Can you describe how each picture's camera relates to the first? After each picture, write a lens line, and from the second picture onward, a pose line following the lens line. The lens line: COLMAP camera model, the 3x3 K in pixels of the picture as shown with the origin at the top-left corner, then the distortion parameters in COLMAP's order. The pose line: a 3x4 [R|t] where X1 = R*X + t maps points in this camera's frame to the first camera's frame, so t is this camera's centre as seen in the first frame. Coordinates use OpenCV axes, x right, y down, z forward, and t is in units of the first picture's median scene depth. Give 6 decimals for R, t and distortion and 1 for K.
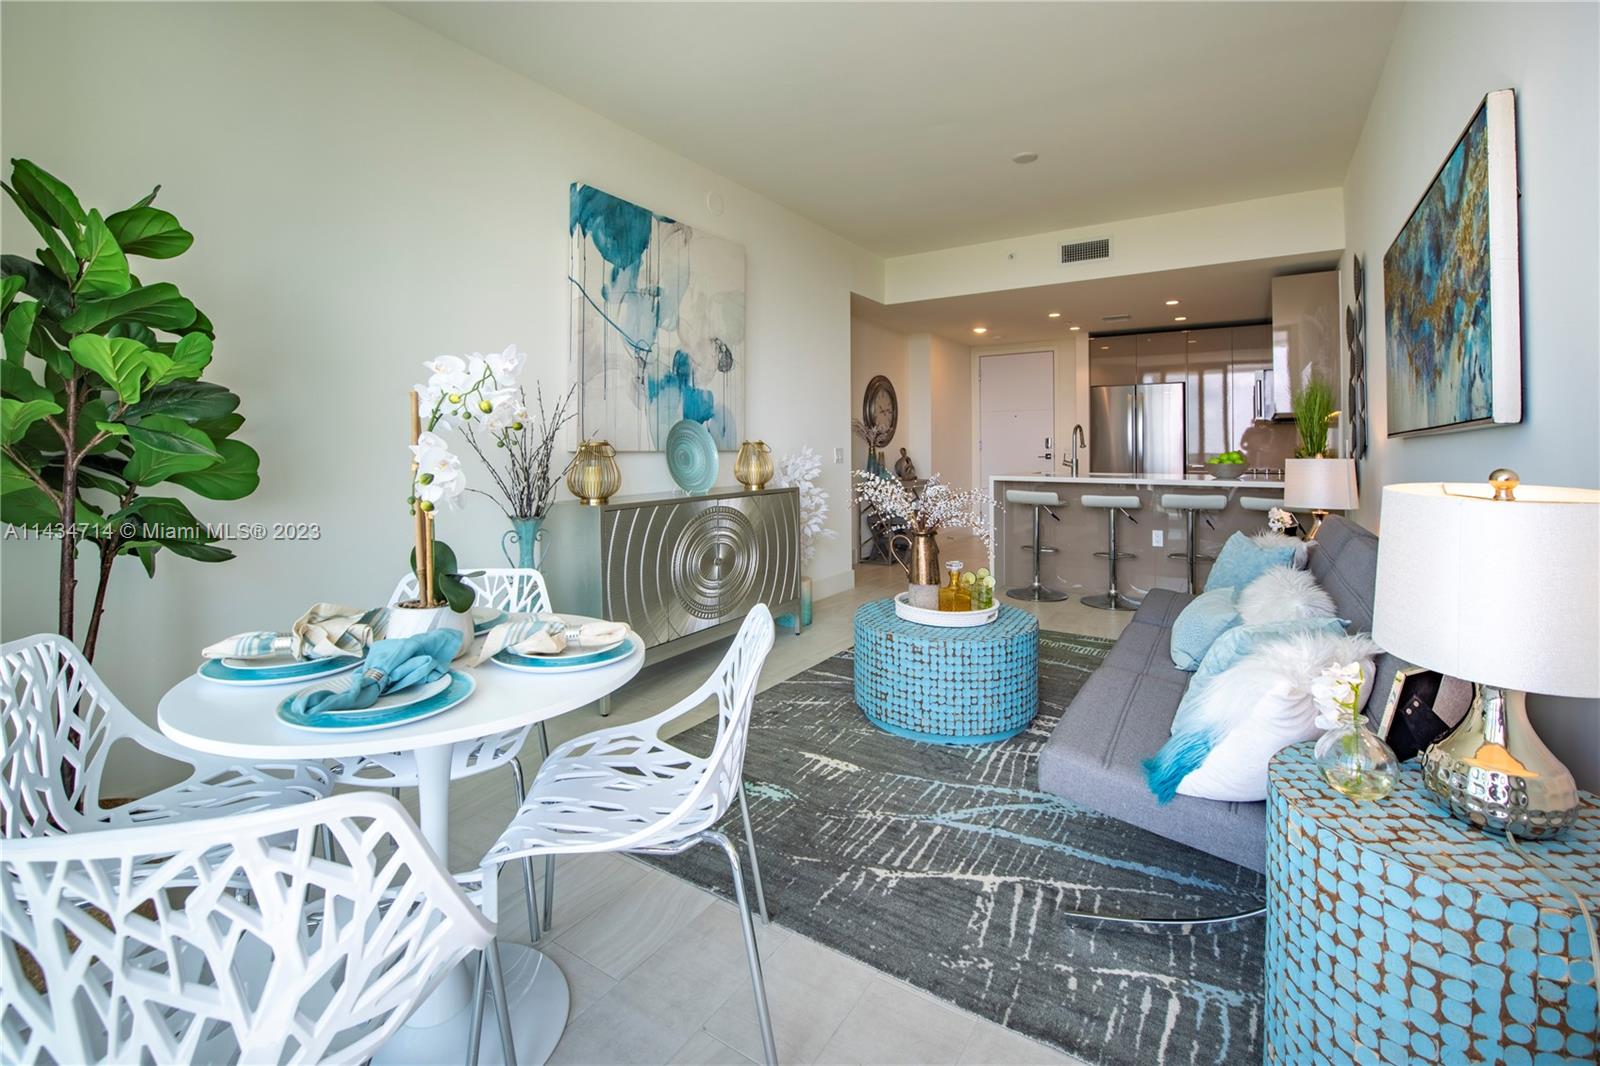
lens RADIAL K [[661.4, 0, 818.8], [0, 661.4, 437.1], [0, 0, 1]] dist [-0.015114, -0.001462]
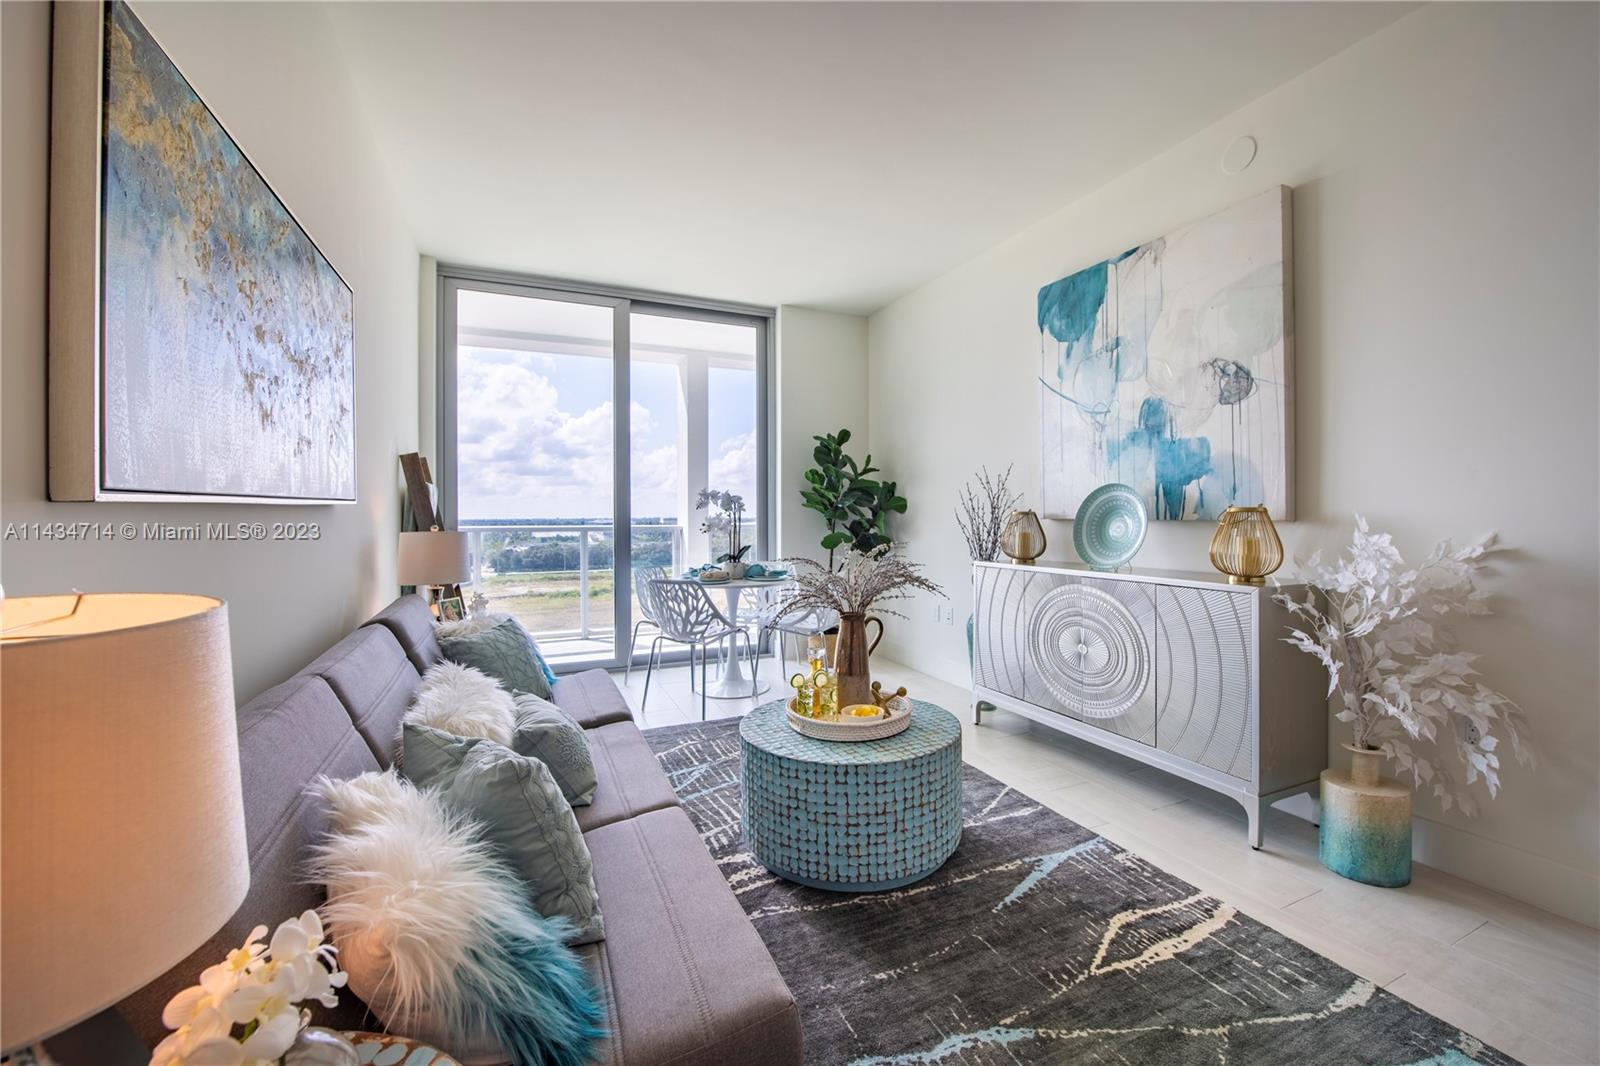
lens RADIAL K [[661.4, 0, 823.0], [0, 661.4, 515.7], [0, 0, 1]] dist [-0.015114, -0.001462]
pose [[-0.530609, -0.005679, -0.847597, 0.736467], [0.007784, 0.999903, -0.011573, 0.022721], [0.847581, -0.012738, -0.530514, 1.148370]]
